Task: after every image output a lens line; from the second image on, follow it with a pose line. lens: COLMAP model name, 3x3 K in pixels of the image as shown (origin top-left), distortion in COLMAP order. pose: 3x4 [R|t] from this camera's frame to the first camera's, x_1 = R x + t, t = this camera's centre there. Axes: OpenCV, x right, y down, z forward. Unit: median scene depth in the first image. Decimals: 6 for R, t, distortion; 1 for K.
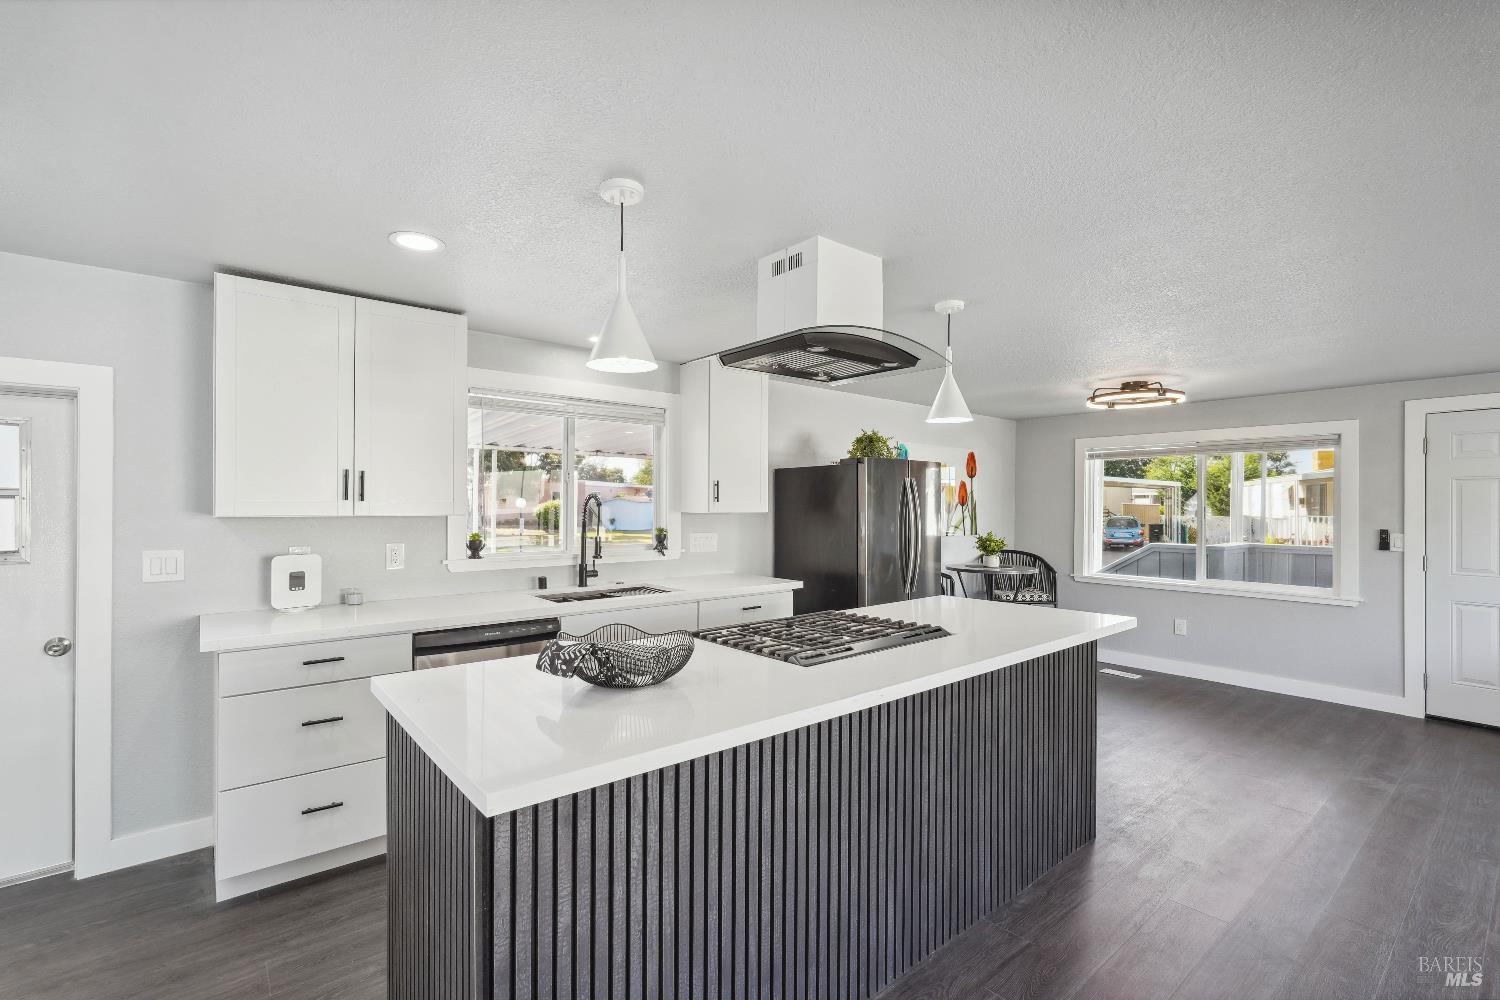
lens RADIAL K [[666.7, 0, 745.7], [0, 666.7, 506.9], [0, 0, 1]] dist [-0.014630, 0.008659]
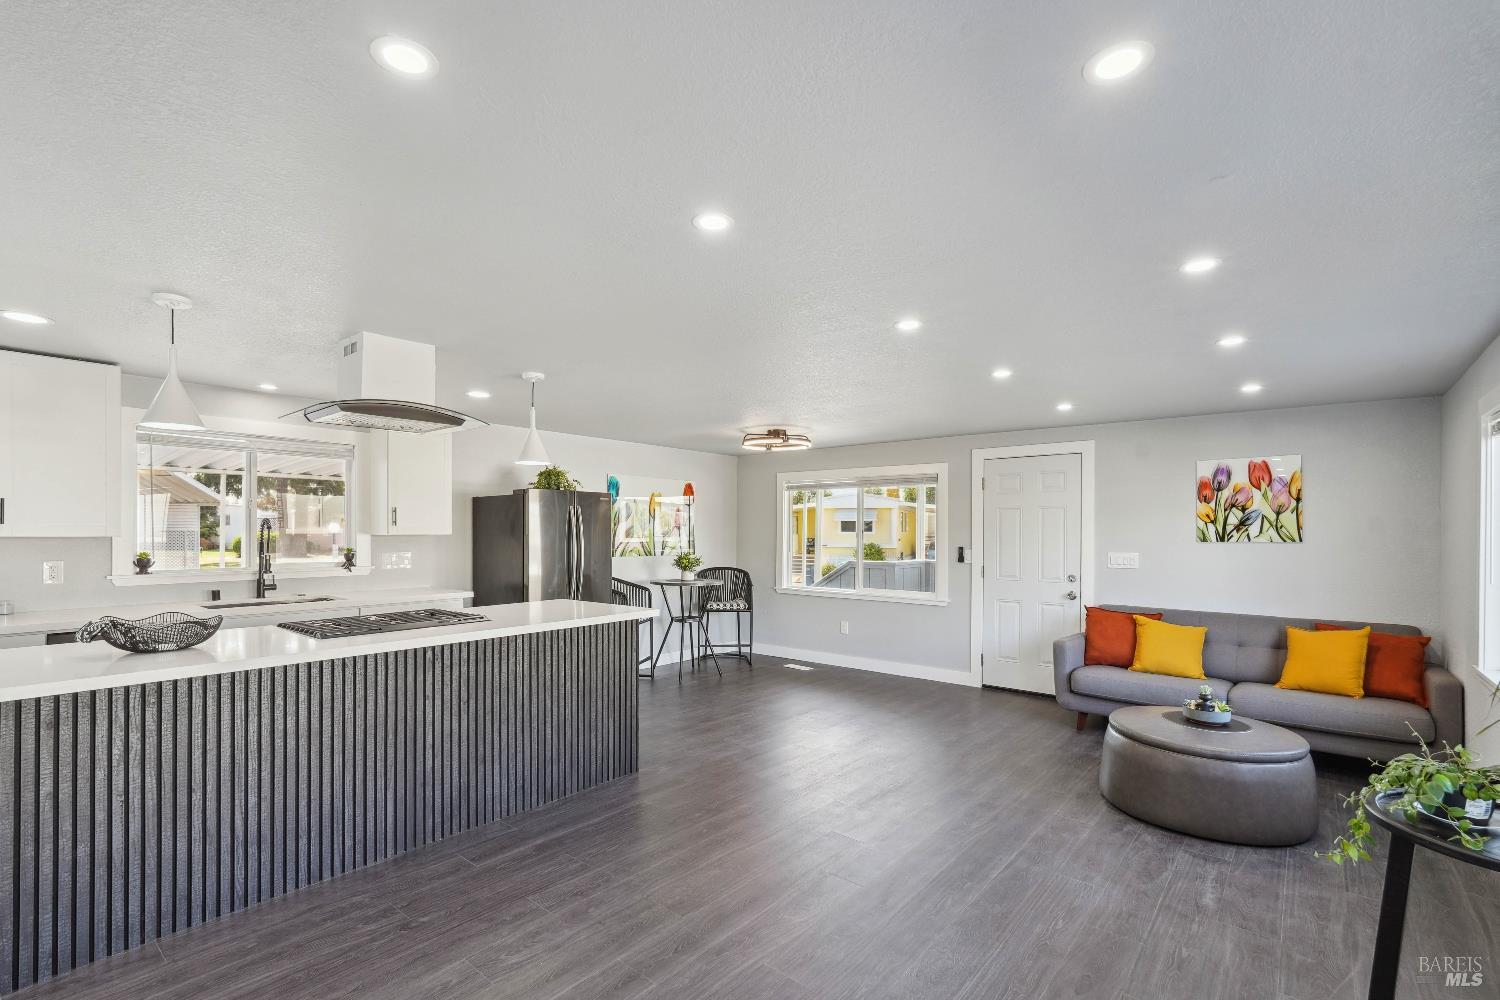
lens RADIAL K [[675.0, 0, 742.5], [0, 675.0, 532.0], [0, 0, 1]] dist [-0.014599, 0.009107]
pose [[0.984015, -0.001704, 0.178076, 0.336227], [0.001754, 0.999998, -0.000123, 0.005046], [-0.178075, 0.000433, 0.984017, -0.271439]]
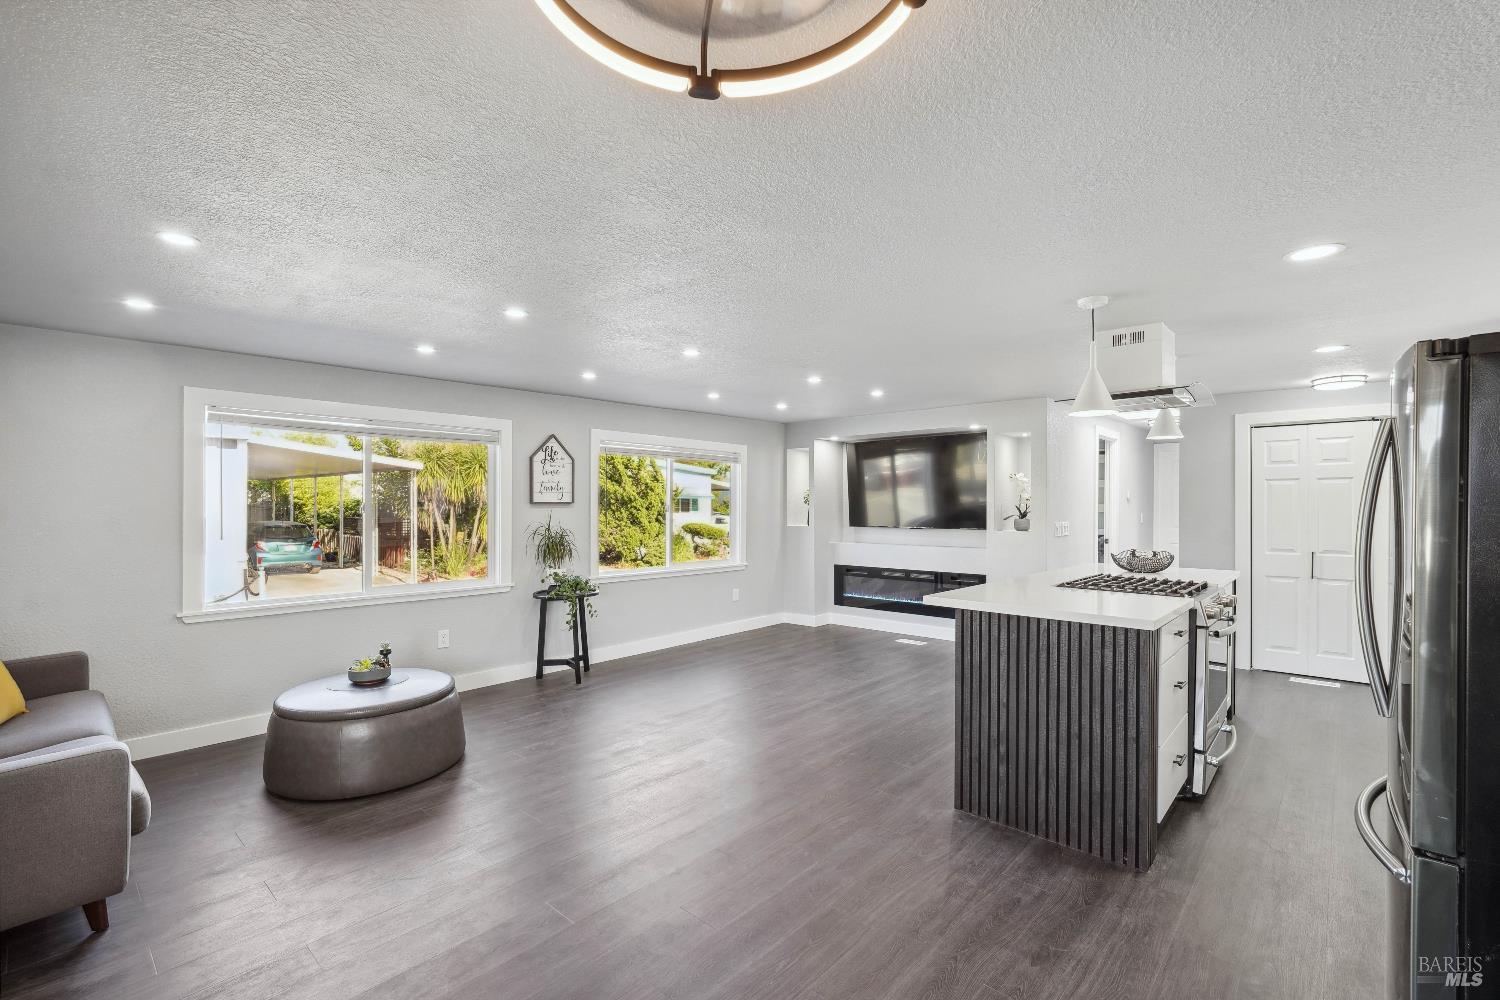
lens RADIAL K [[666.7, 0, 745.7], [0, 666.7, 506.9], [0, 0, 1]] dist [-0.014630, 0.008659]
pose [[-0.990366, -0.006169, -0.138336, 0.687812], [-0.006554, 0.999976, 0.002327, 0.010912], [0.138318, 0.003211, -0.990383, 1.369383]]
